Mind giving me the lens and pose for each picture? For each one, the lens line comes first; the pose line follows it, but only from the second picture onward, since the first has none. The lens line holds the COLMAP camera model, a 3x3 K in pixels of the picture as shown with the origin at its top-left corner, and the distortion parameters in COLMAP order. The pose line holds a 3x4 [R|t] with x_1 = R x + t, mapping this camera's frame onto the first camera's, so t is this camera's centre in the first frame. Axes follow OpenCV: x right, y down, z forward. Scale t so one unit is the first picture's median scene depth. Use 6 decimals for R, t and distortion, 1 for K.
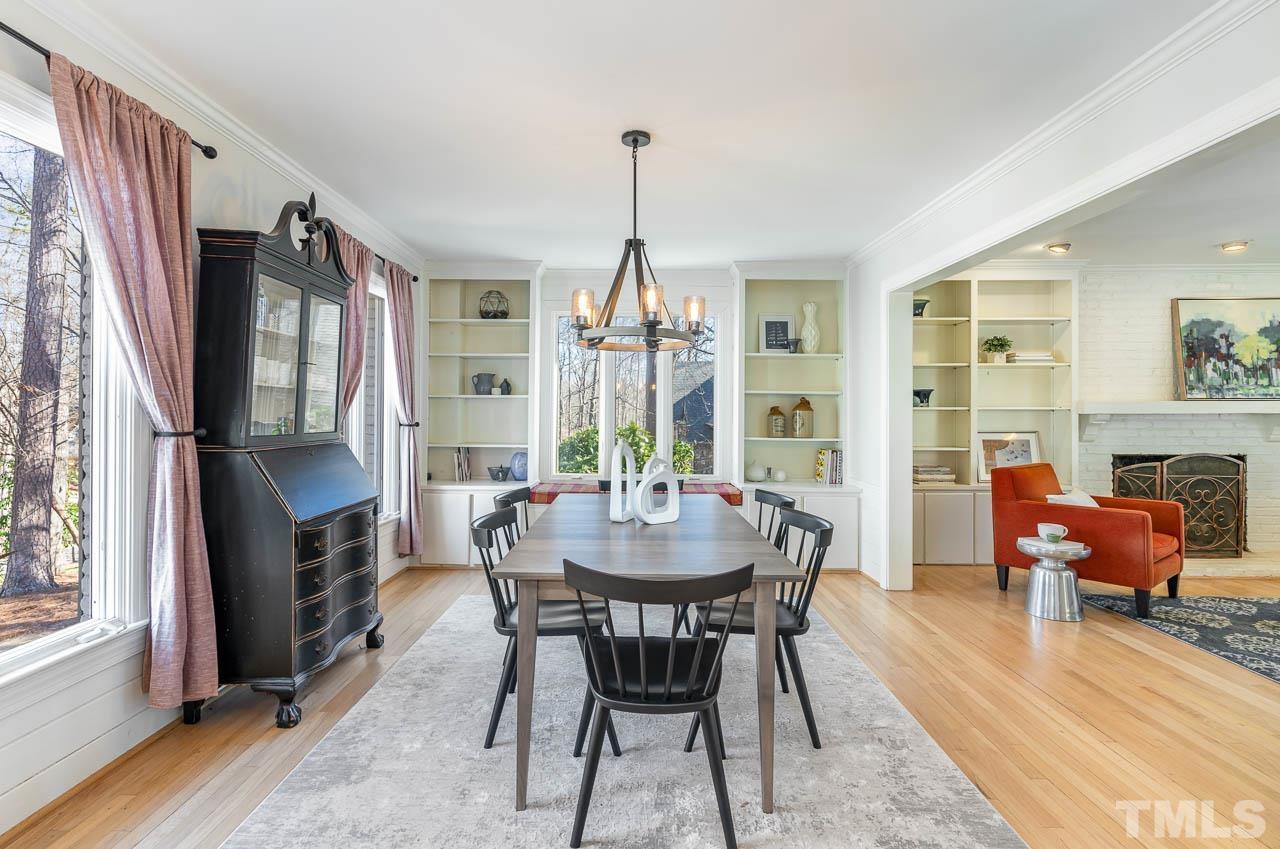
lens RADIAL K [[623.1, 0, 619.9], [0, 623.1, 413.4], [0, 0, 1]] dist [0.001151, -0.001011]
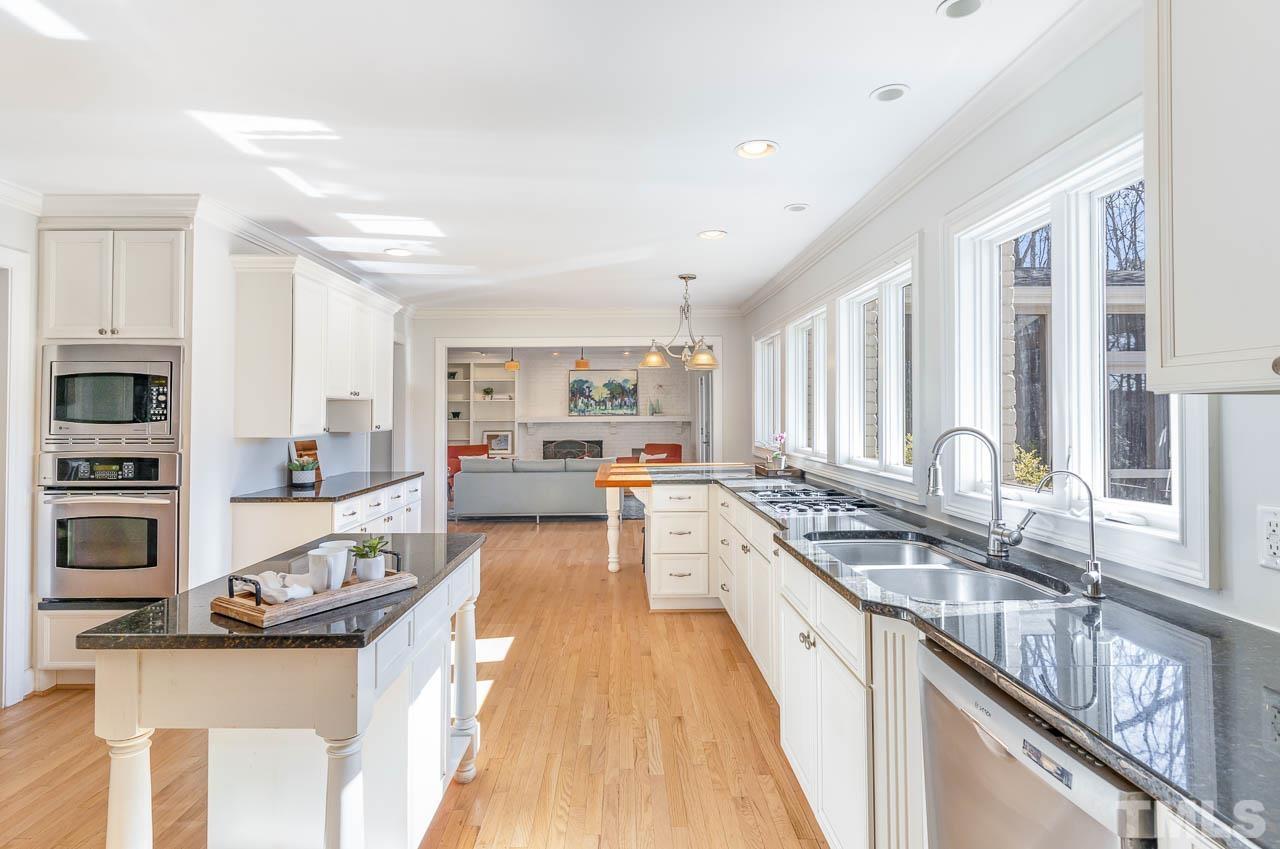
lens RADIAL K [[623.1, 0, 619.9], [0, 623.1, 413.4], [0, 0, 1]] dist [0.001151, -0.001011]
pose [[0.999278, -0.006947, 0.037345, 1.003644], [0.007321, 0.999924, -0.009880, -0.007691], [-0.037274, 0.010146, 0.999254, -1.227712]]
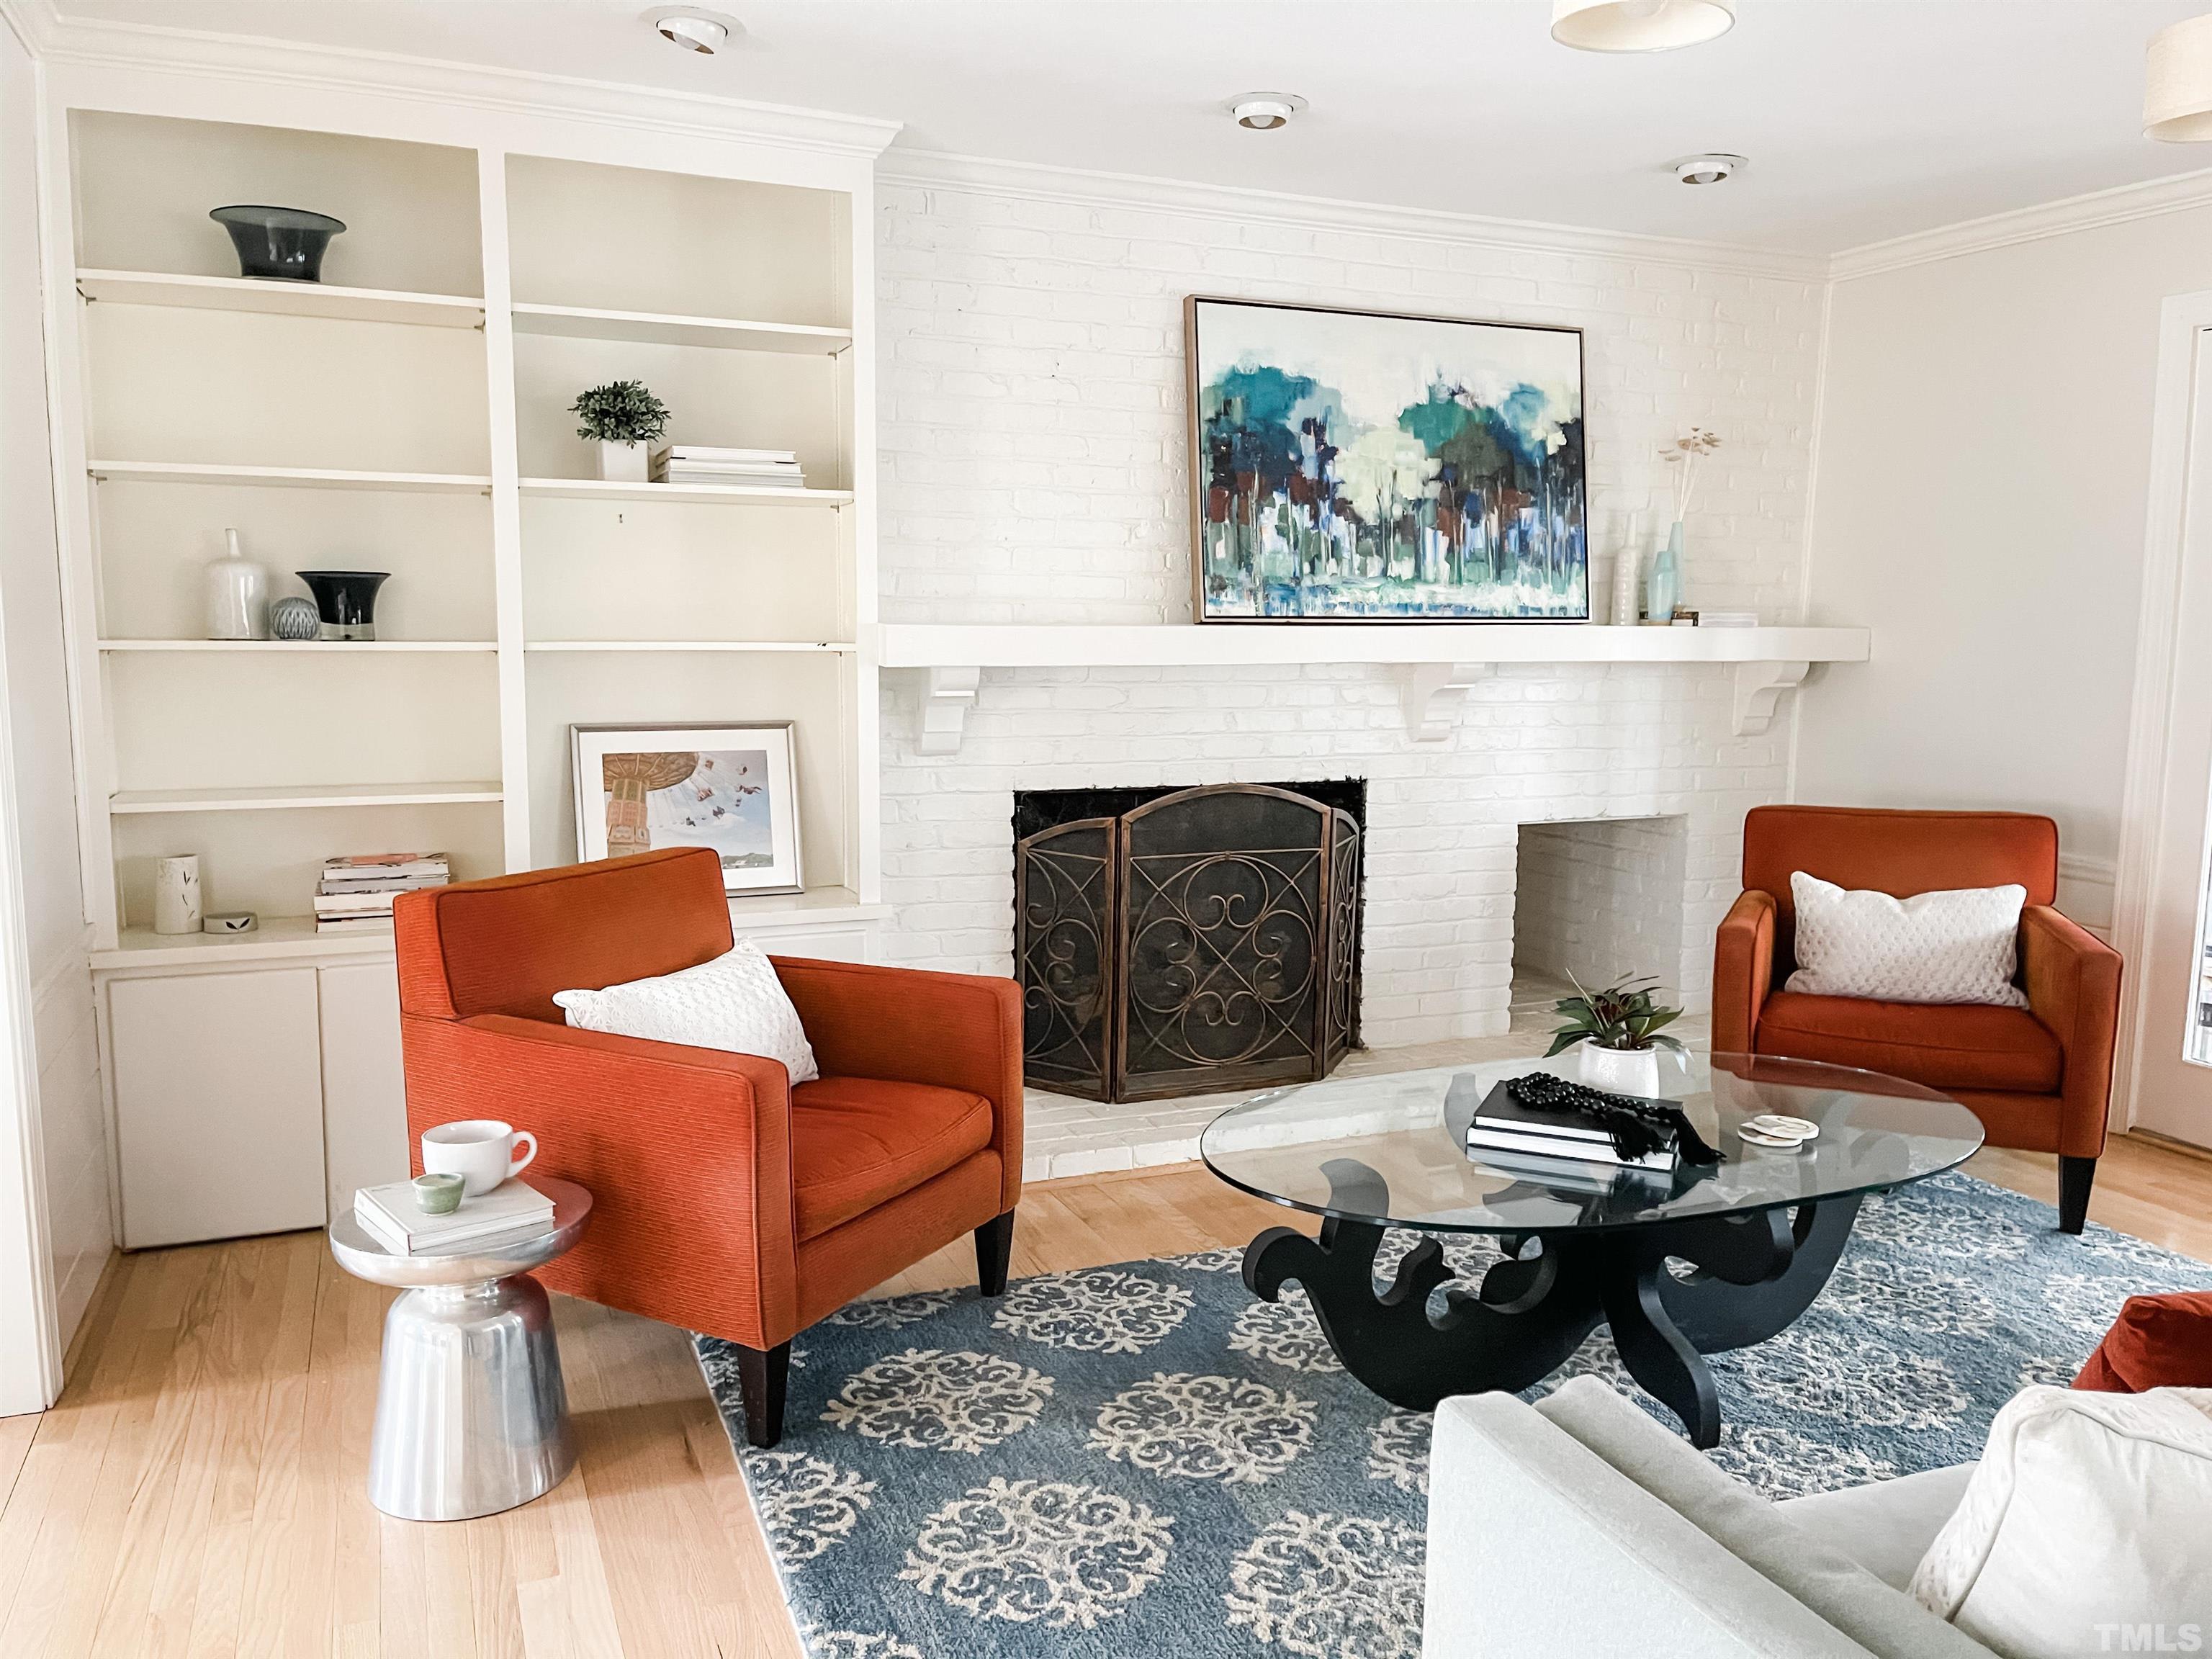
lens RADIAL K [[1685.5, 0, 1106.0], [0, 1685.5, 829.5], [0, 0, 1]] dist [0.048772, 0.004077]
pose [[0.906606, -0.047026, 0.419350, 0.485245], [-0.008796, 0.991449, 0.130197, -0.027835], [-0.421886, -0.121726, 0.898440, 0.214290]]
